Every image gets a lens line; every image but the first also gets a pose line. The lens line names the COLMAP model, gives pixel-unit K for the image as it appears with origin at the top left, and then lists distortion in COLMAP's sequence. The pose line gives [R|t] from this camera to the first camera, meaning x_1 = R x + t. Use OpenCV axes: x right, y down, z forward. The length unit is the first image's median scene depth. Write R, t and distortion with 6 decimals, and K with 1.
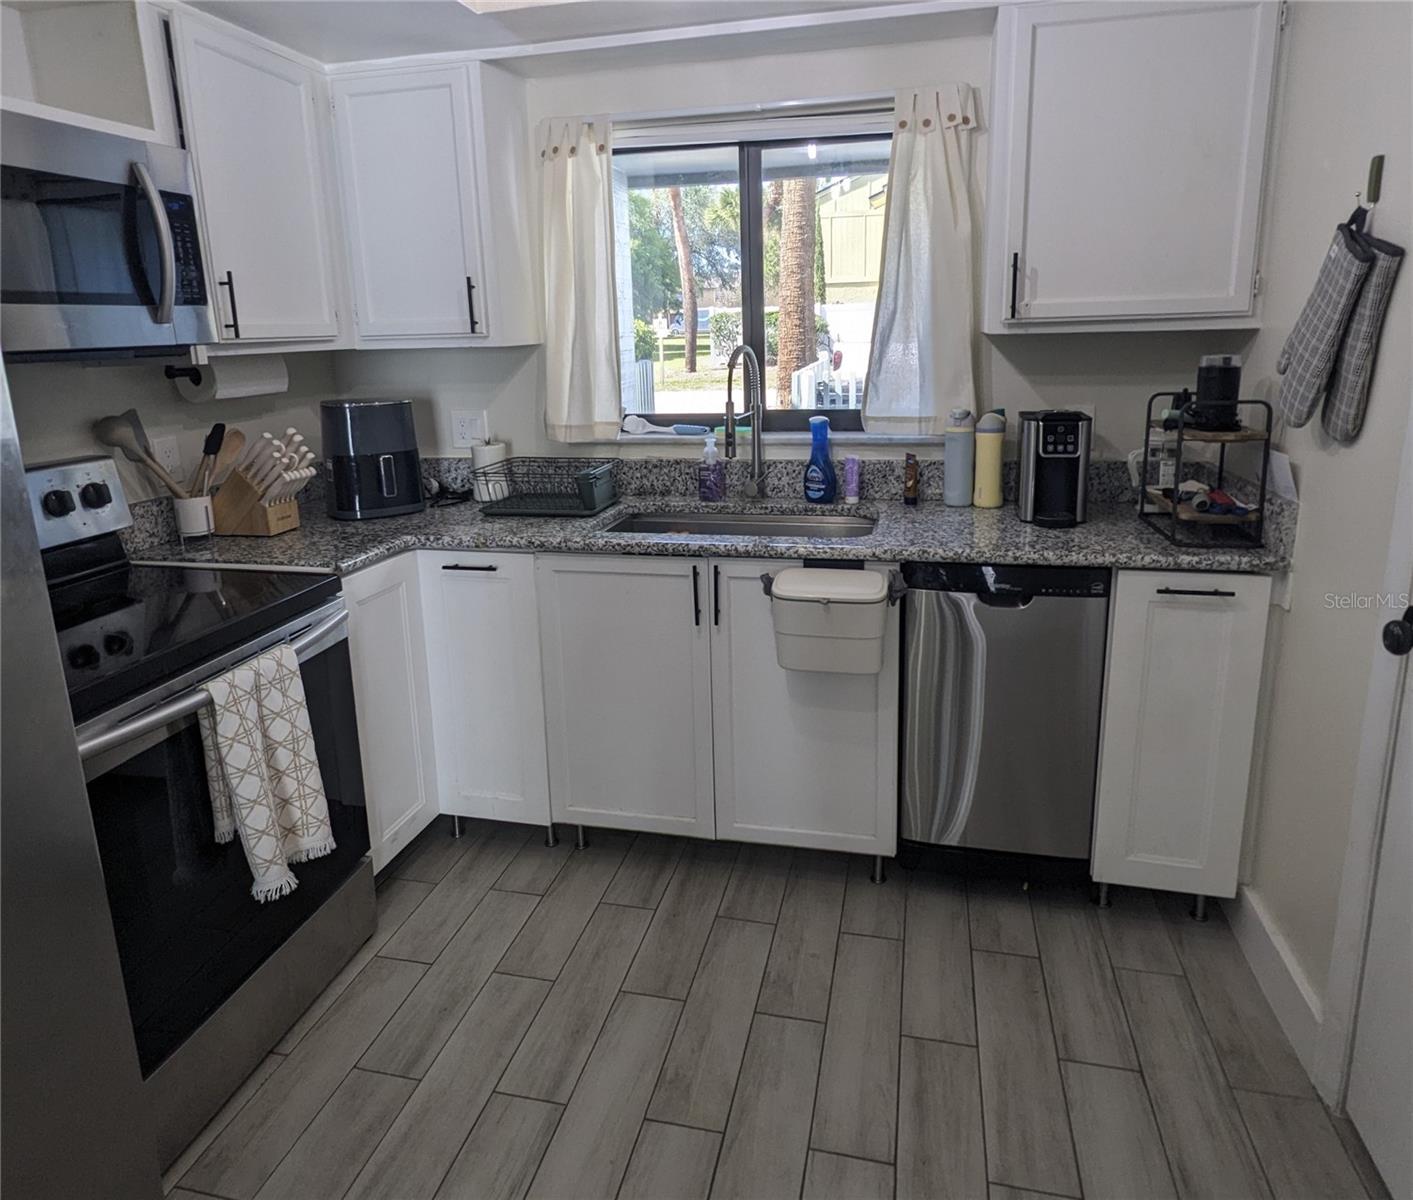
lens RADIAL K [[895.5, 0, 705.7], [0, 895.5, 516.1], [0, 0, 1]] dist [-0.017938, 0.002435]
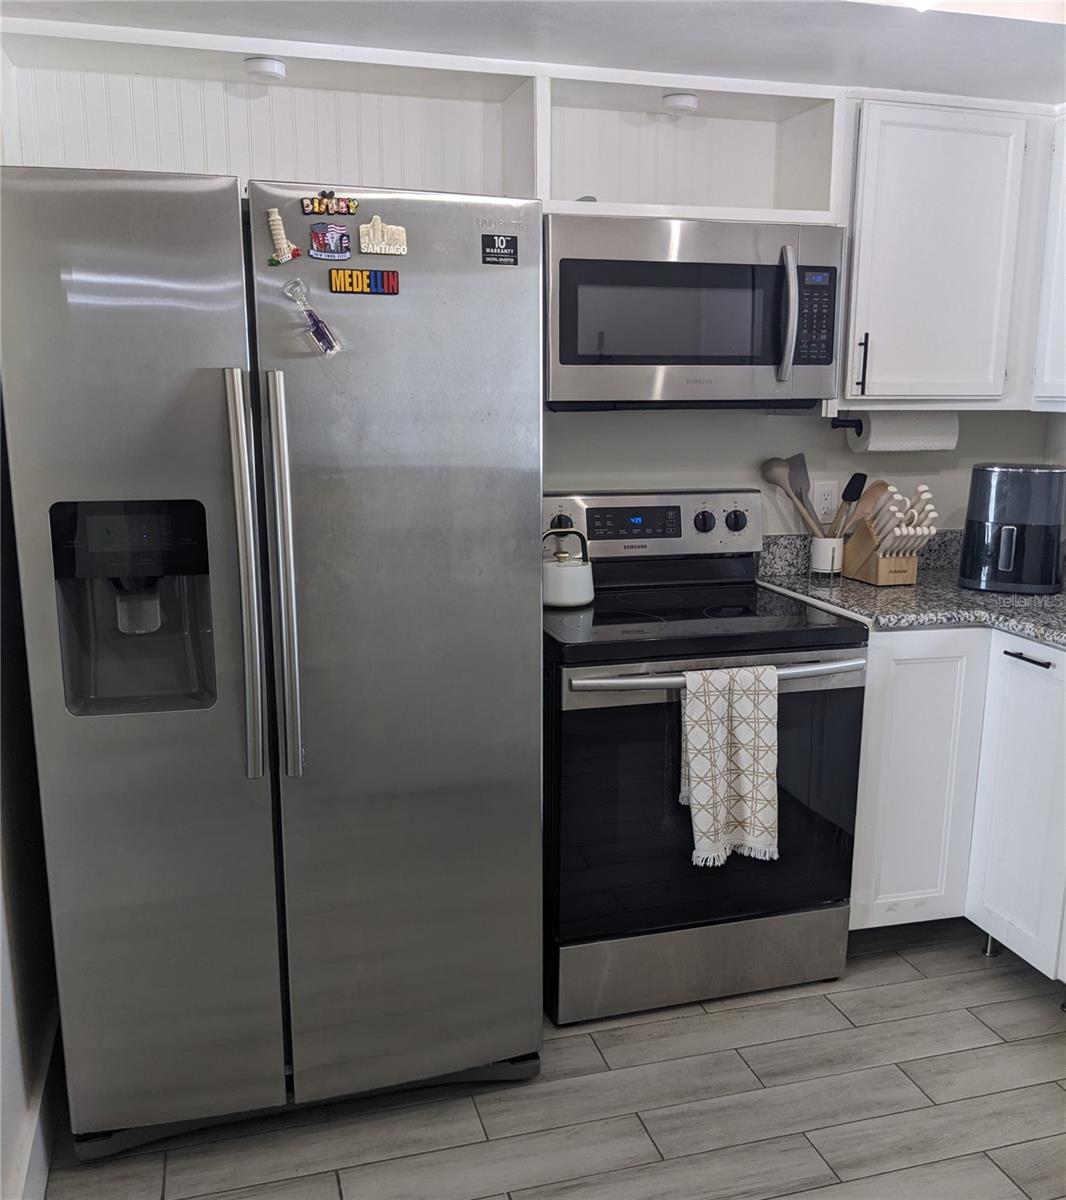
lens RADIAL K [[1080.2, 0, 533.0], [0, 1080.2, 600.0], [0, 0, 1]] dist [-0.010022, -0.011307]
pose [[0.488796, 0.192251, -0.850951, 0.441567], [-0.193058, 0.975070, 0.109398, -0.024448], [0.850769, 0.110809, 0.513725, 0.019579]]
